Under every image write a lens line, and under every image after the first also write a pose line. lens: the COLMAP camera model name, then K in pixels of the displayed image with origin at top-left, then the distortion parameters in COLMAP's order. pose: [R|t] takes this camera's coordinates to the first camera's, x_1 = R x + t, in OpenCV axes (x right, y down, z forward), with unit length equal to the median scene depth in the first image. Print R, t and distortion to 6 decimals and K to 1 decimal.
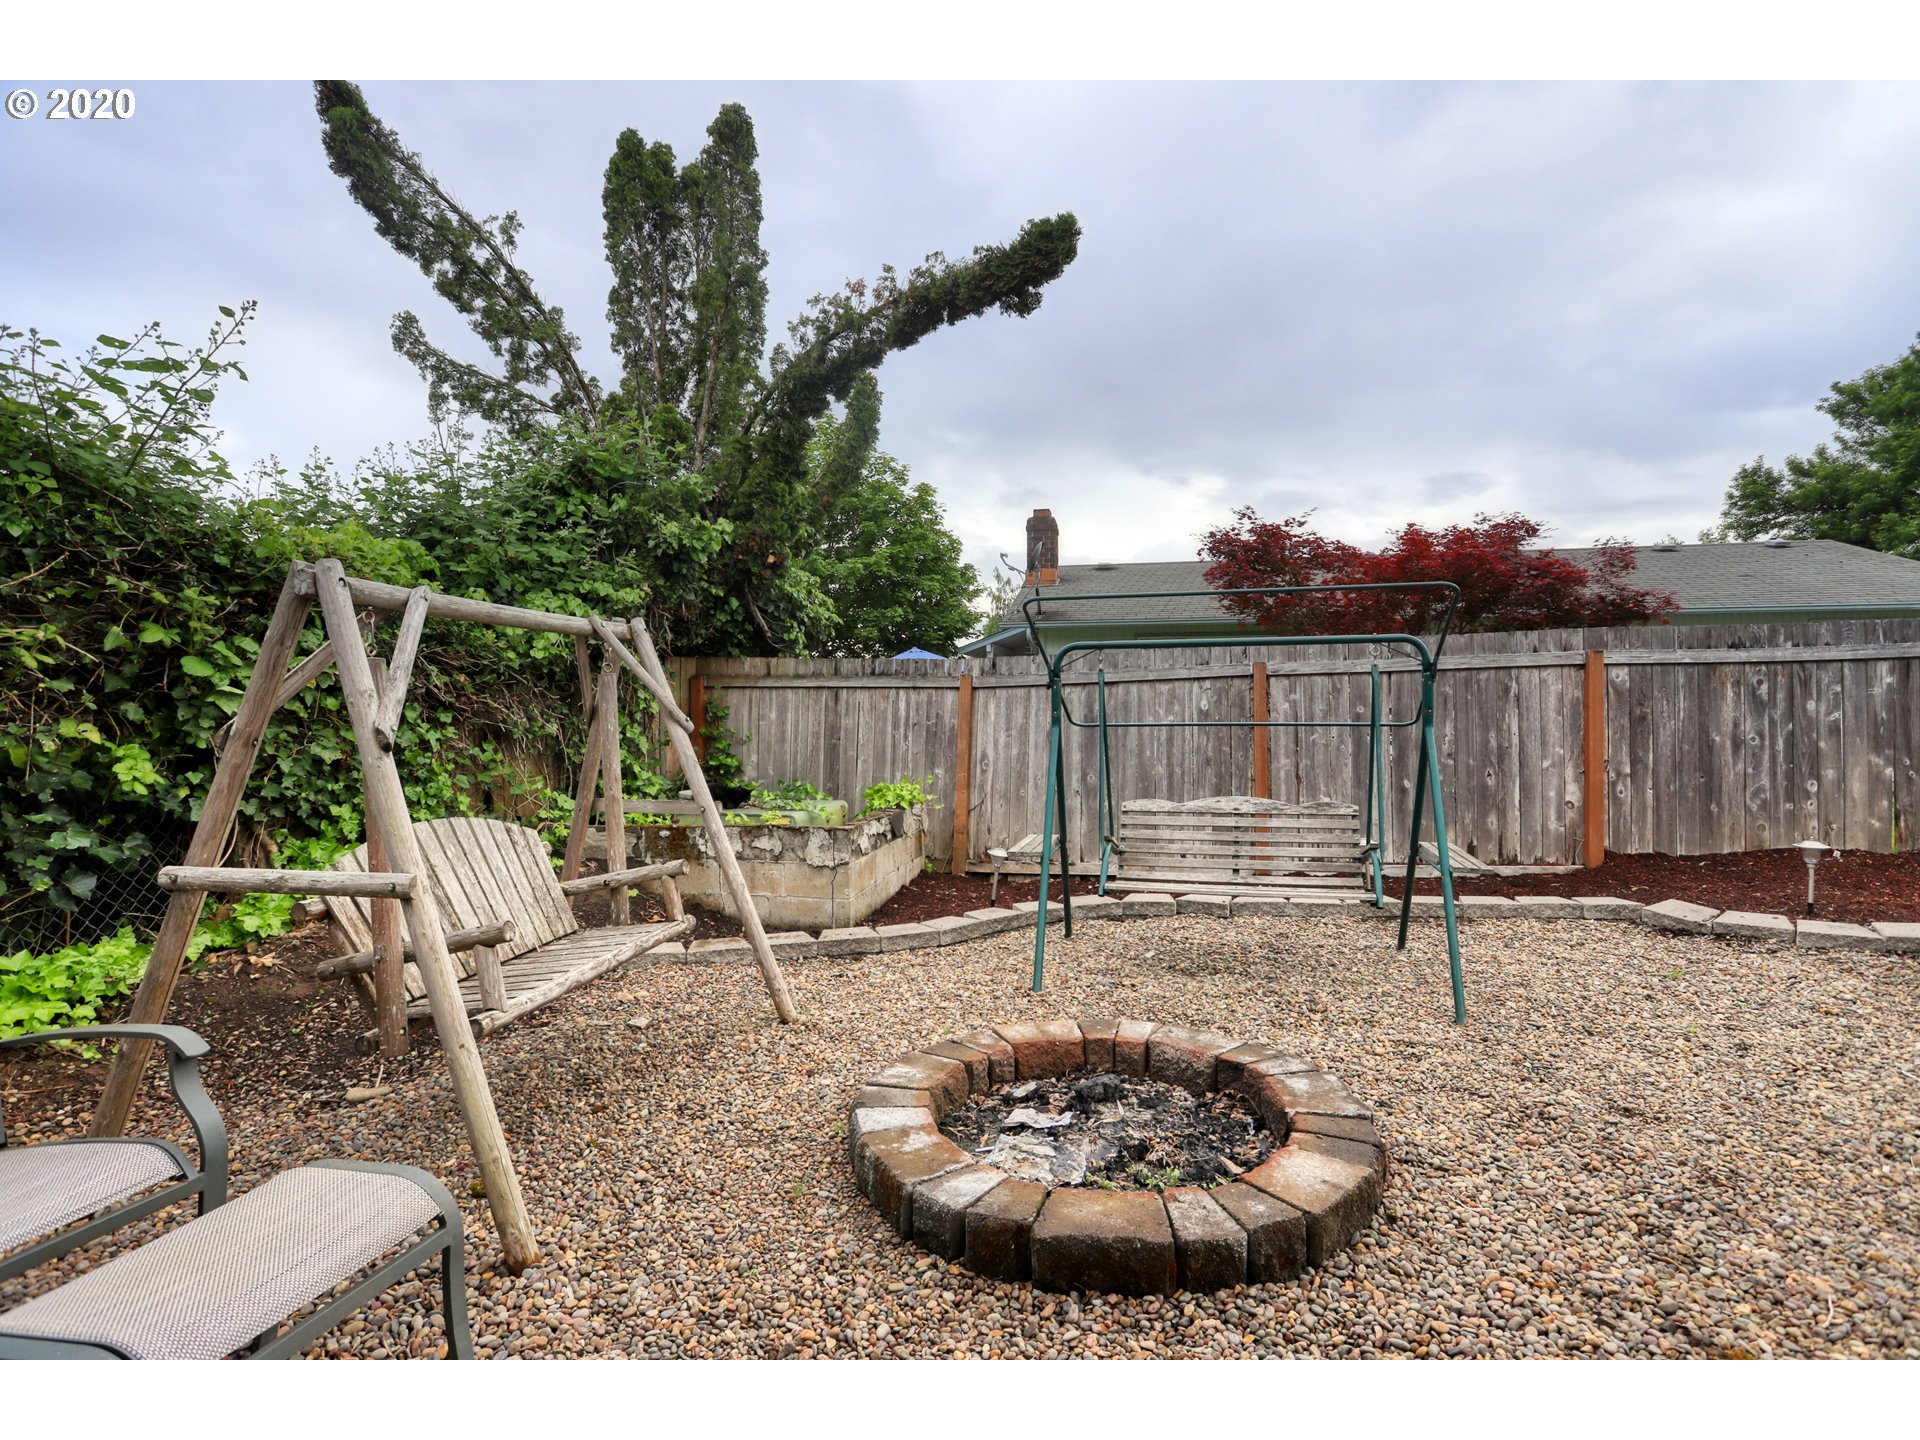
lens RADIAL K [[938.0, 0, 958.7], [0, 938.0, 716.2], [0, 0, 1]] dist [-0.061754, 0.026536]
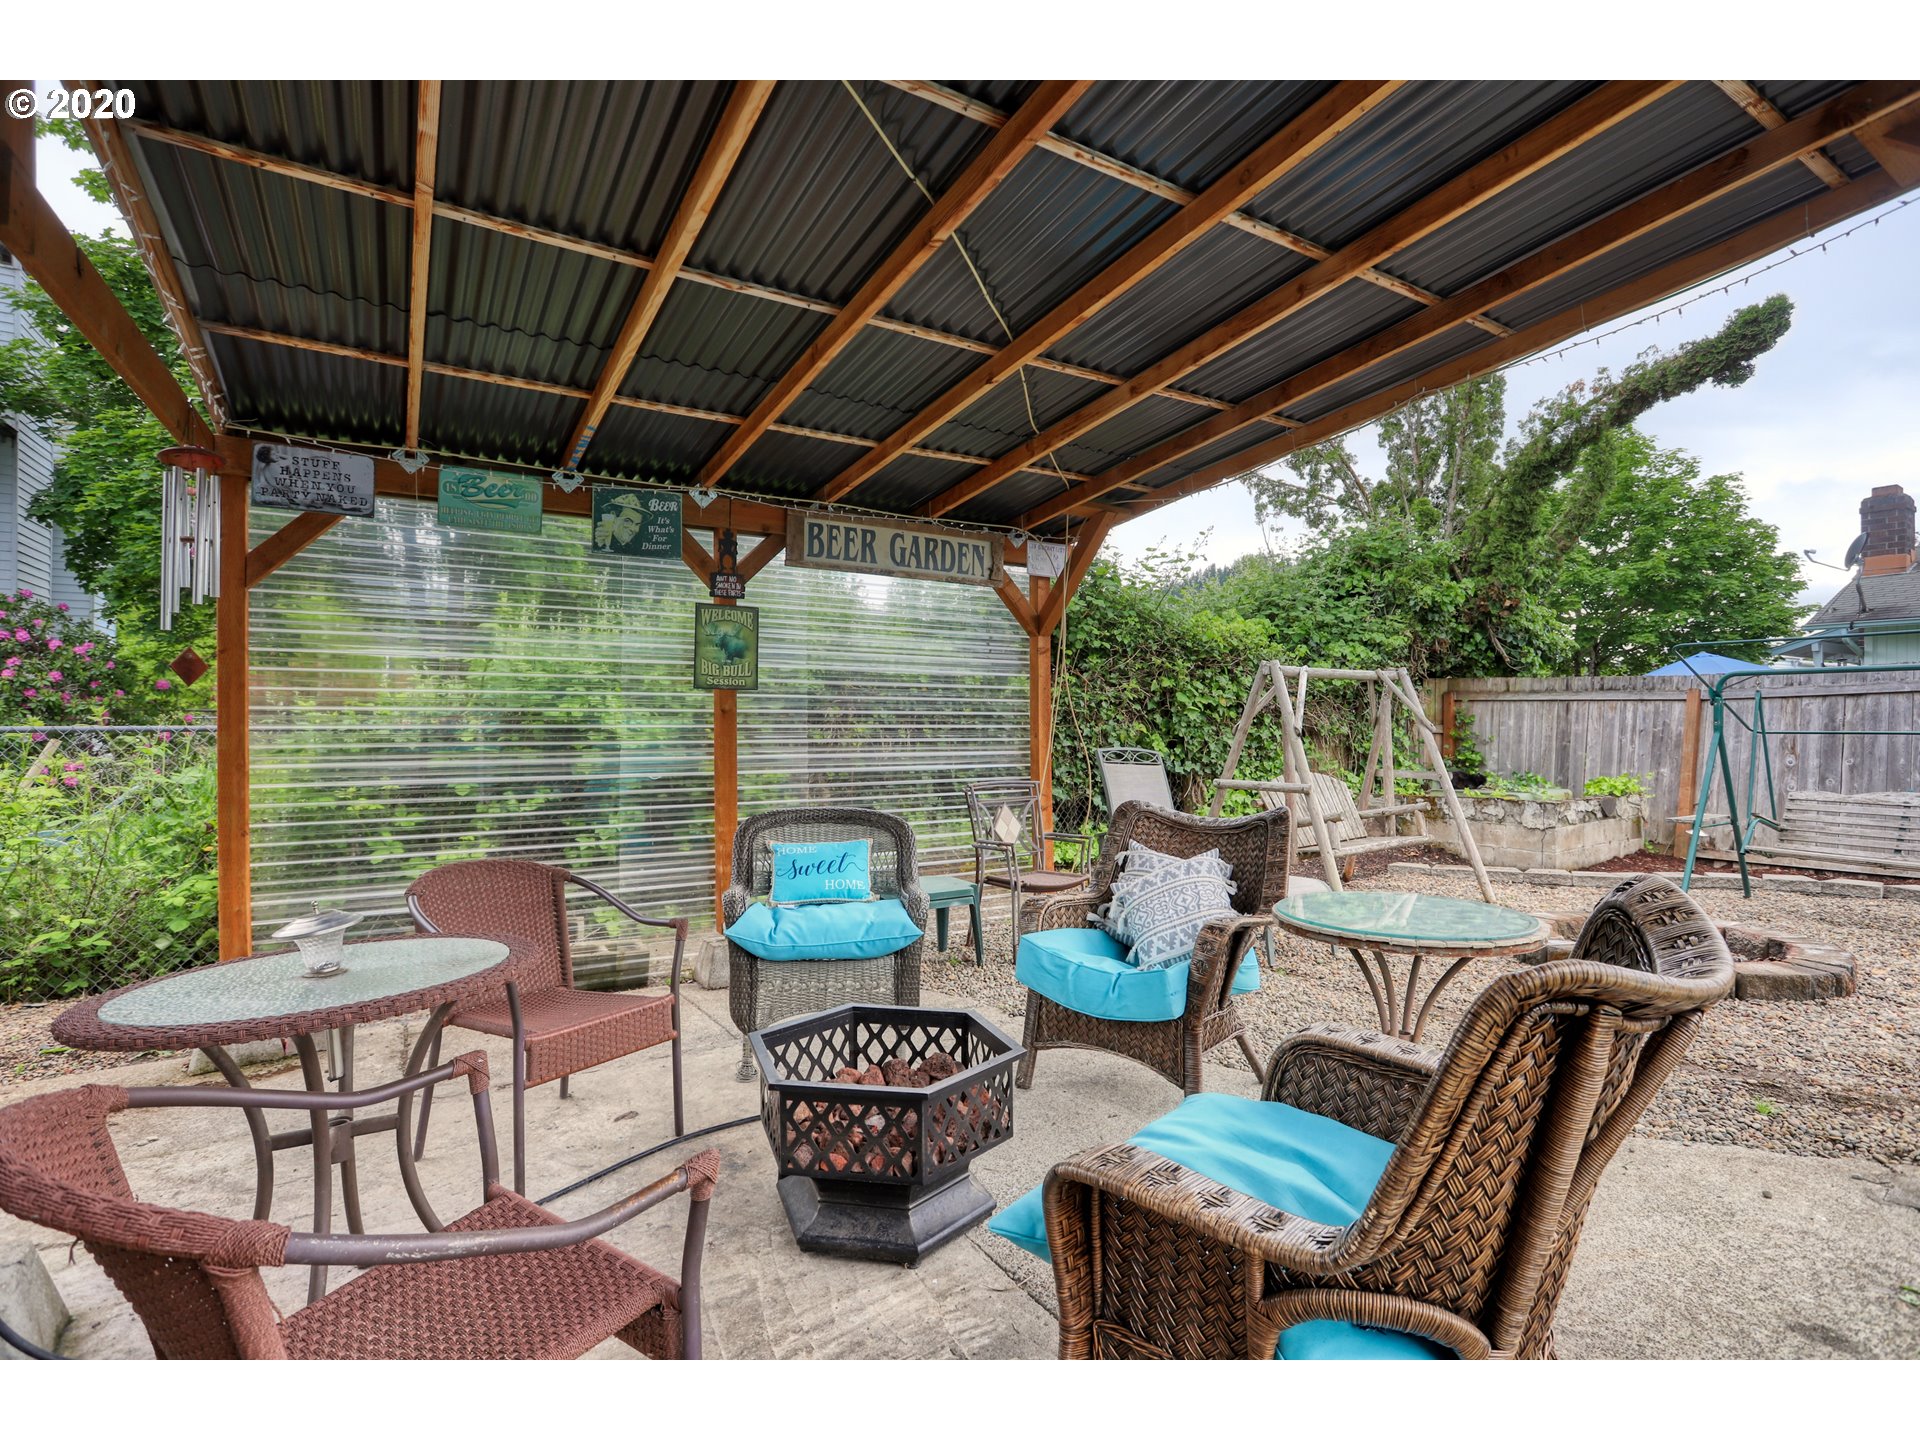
lens RADIAL K [[938.0, 0, 953.3], [0, 938.0, 710.7], [0, 0, 1]] dist [-0.061754, 0.026536]
pose [[0.708538, -0.000213, -0.705673, 0.167454], [-0.007615, 0.999939, -0.007948, -0.001120], [0.705632, 0.011005, 0.708493, -0.486274]]
